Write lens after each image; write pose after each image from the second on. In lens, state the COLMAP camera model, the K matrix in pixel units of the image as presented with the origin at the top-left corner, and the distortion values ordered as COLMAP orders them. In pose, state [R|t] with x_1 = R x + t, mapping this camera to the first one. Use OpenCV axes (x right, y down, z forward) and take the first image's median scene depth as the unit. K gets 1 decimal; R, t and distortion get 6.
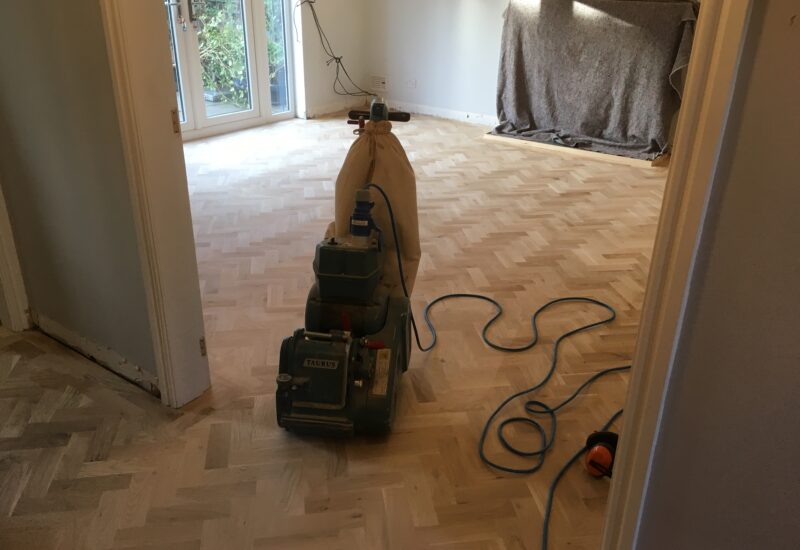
lens RADIAL K [[688.9, 0, 400.0], [0, 688.9, 275.0], [0, 0, 1]] dist [0.065439, -0.142036]
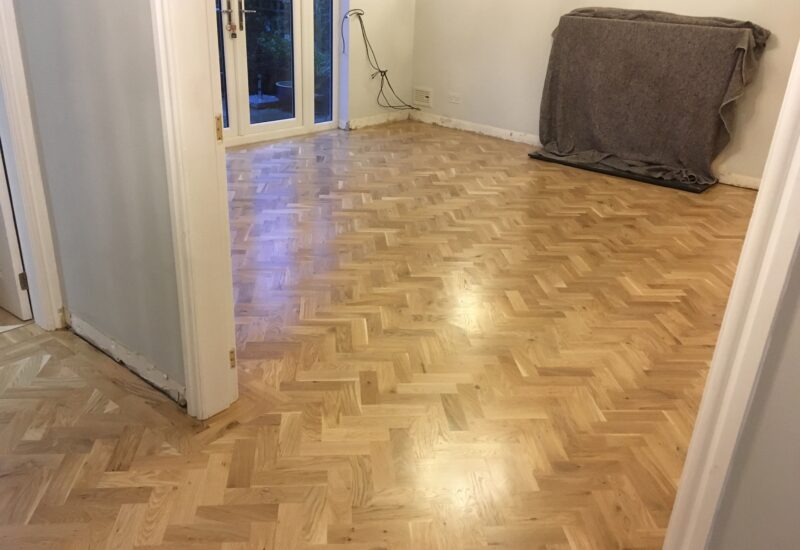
lens RADIAL K [[688.9, 0, 400.0], [0, 688.9, 275.0], [0, 0, 1]] dist [0.065439, -0.142036]
pose [[0.997486, 0.053153, -0.046860, -0.008388], [-0.054049, 0.998375, -0.018059, -0.008515], [0.045824, 0.020546, 0.998738, 0.030052]]
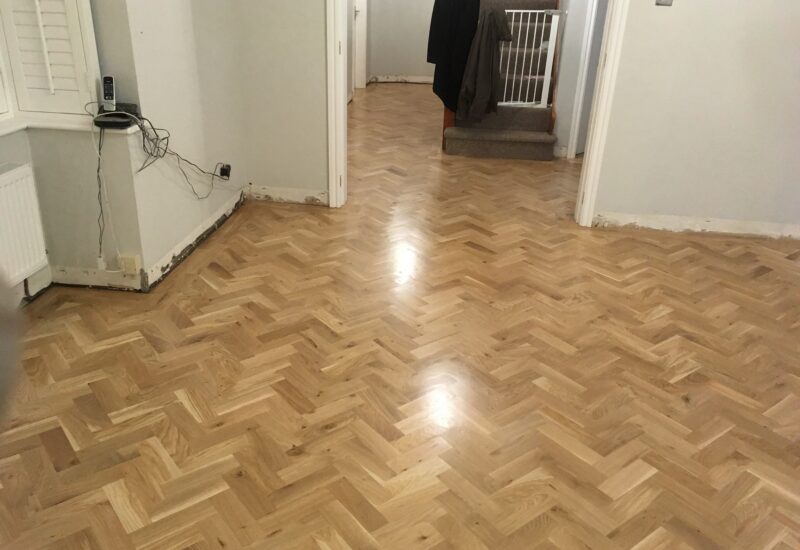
lens RADIAL K [[657.2, 0, 398.4], [0, 657.2, 273.9], [0, 0, 1]] dist [0.069088, -0.000092]
pose [[-0.878845, 0.151156, -0.452530, 0.820783], [-0.244243, 0.672242, 0.698882, -0.740891], [0.409850, 0.724736, -0.553878, 1.697193]]
